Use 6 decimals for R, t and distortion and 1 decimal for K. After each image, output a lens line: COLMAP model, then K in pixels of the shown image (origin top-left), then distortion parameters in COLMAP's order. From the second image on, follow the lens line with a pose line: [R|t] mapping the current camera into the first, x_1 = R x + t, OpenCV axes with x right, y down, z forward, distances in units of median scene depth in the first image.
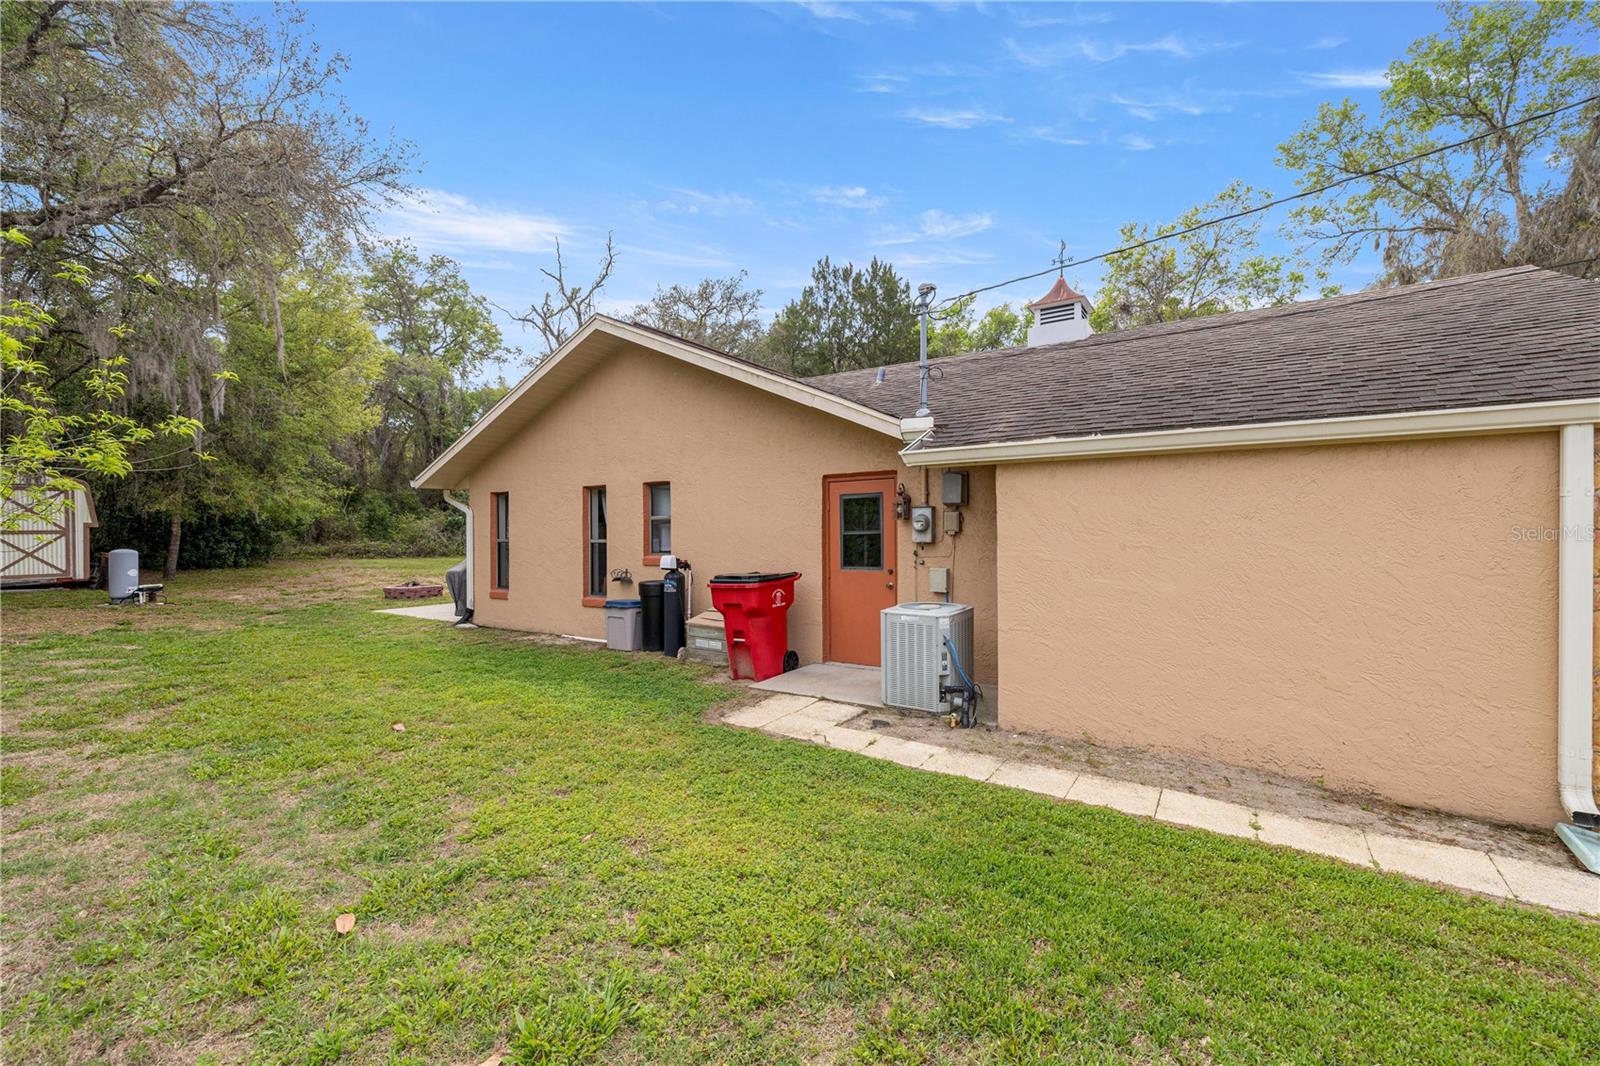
lens RADIAL K [[664.3, 0, 800.0], [0, 664.3, 533.0], [0, 0, 1]] dist [0.000569, -0.000066]
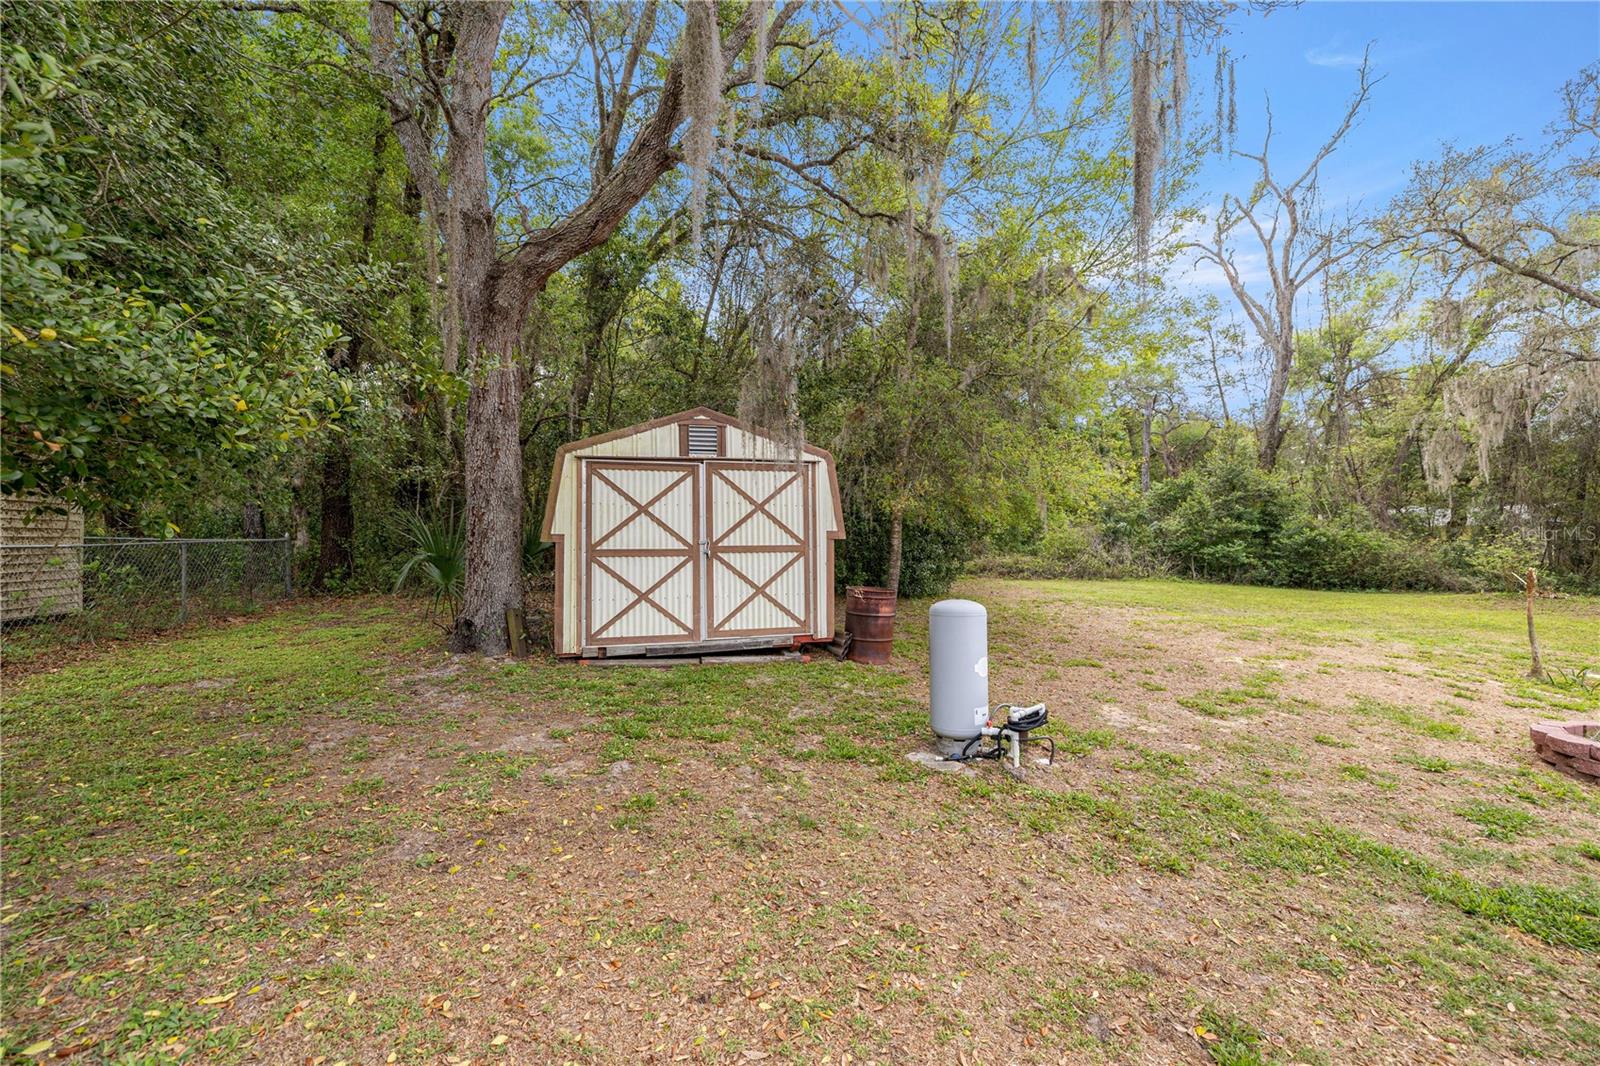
lens RADIAL K [[664.3, 0, 800.0], [0, 664.3, 533.0], [0, 0, 1]] dist [0.000569, -0.000066]
pose [[0.742421, -0.009301, -0.669869, -0.759793], [-0.001658, 0.999875, -0.015721, -0.005461], [0.669932, 0.012782, 0.742313, 0.610529]]
